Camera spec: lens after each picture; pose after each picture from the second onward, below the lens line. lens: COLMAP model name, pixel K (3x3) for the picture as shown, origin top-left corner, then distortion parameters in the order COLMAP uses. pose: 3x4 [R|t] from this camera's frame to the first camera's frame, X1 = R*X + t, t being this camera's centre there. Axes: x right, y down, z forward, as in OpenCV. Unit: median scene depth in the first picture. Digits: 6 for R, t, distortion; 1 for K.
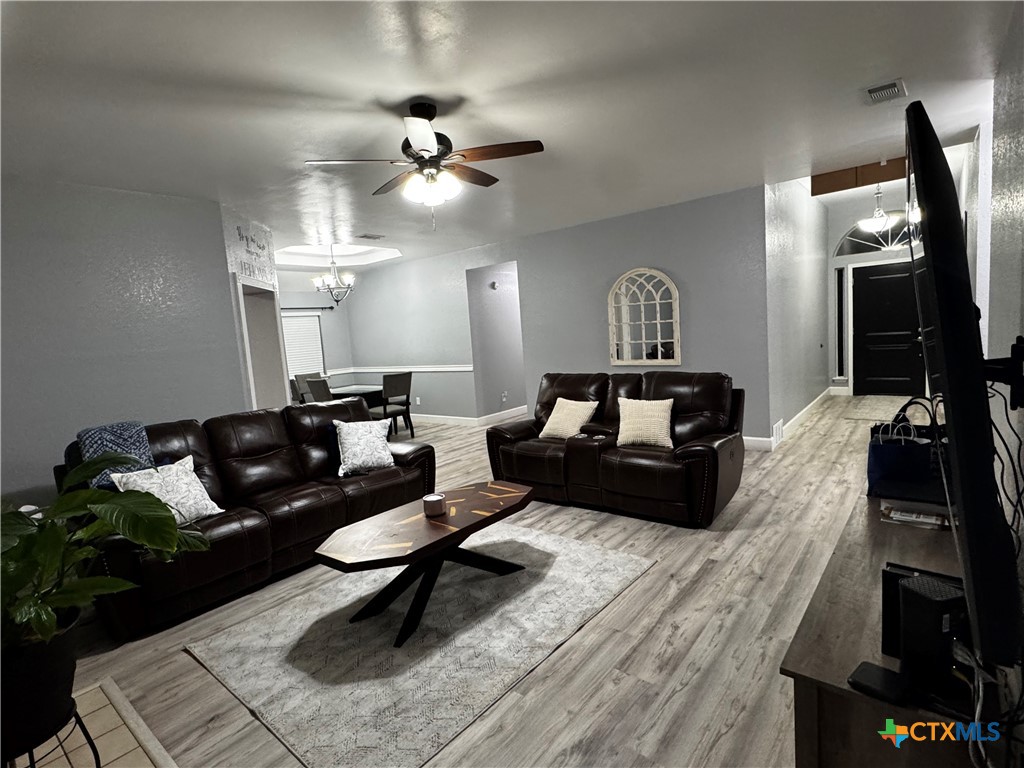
lens RADIAL K [[514.5, 0, 512.0], [0, 514.5, 384.0], [0, 0, 1]] dist [0.002883, 0.000539]
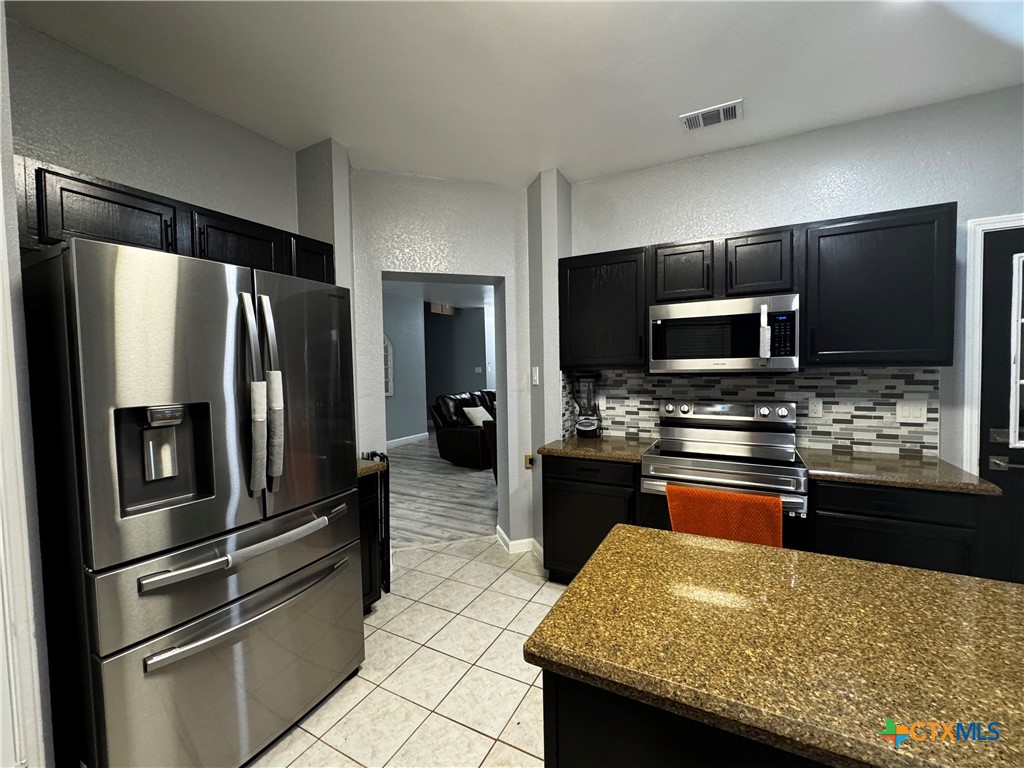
lens RADIAL K [[419.4, 0, 512.0], [0, 419.4, 384.0], [0, 0, 1]] dist [-0.001562, 0.000313]
pose [[-0.191234, 0.036995, 0.980847, -1.954329], [0.132112, 0.991167, -0.011627, -0.019159], [-0.972613, 0.127359, -0.194432, 1.758580]]
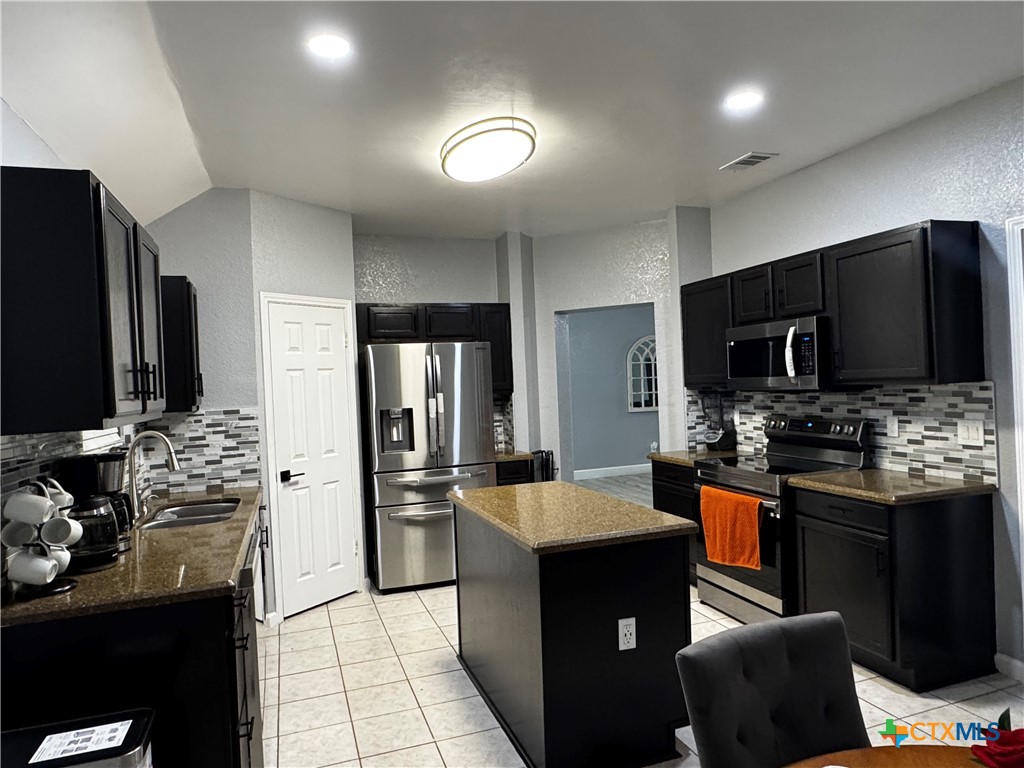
lens RADIAL K [[644.6, 0, 512.0], [0, 644.6, 384.0], [0, 0, 1]] dist [0.002288, 0.002111]
pose [[0.518736, 0.048704, 0.853546, -2.648134], [0.090817, 0.989588, -0.111660, 0.090035], [-0.850097, 0.135438, 0.508912, 0.988659]]
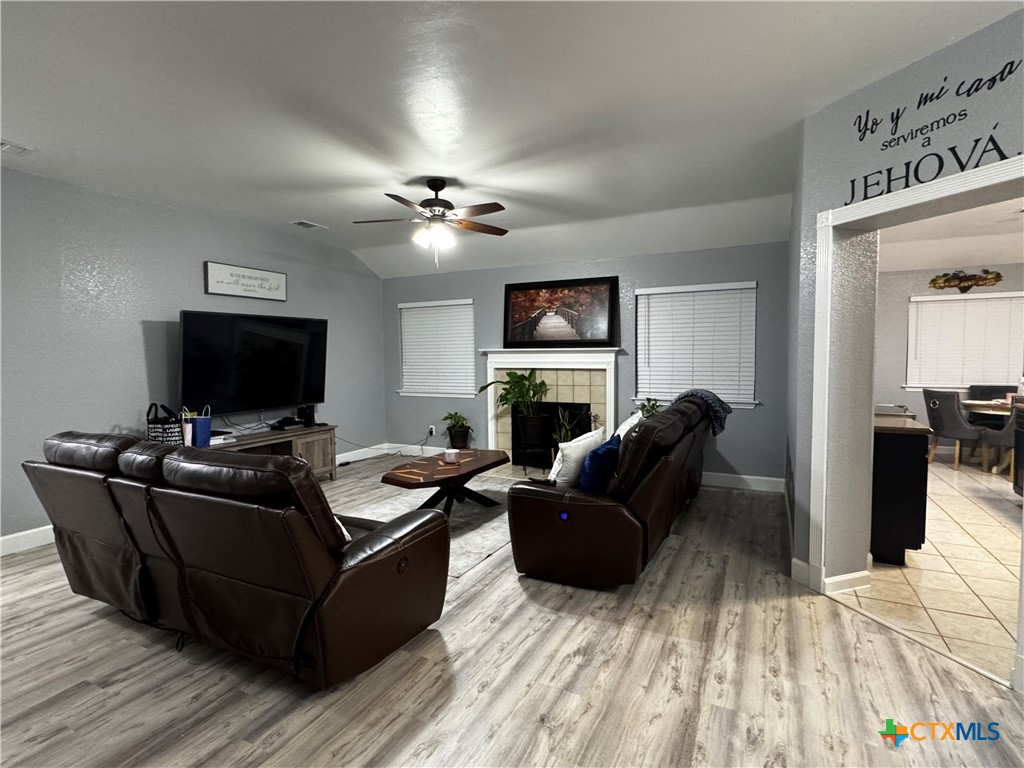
lens RADIAL K [[514.5, 0, 512.0], [0, 514.5, 384.0], [0, 0, 1]] dist [0.002883, 0.000539]
pose [[-0.972070, 0.097155, -0.213636, -0.018575], [0.059469, 0.982549, 0.176242, -0.224488], [0.227030, 0.158615, -0.960884, 2.374945]]
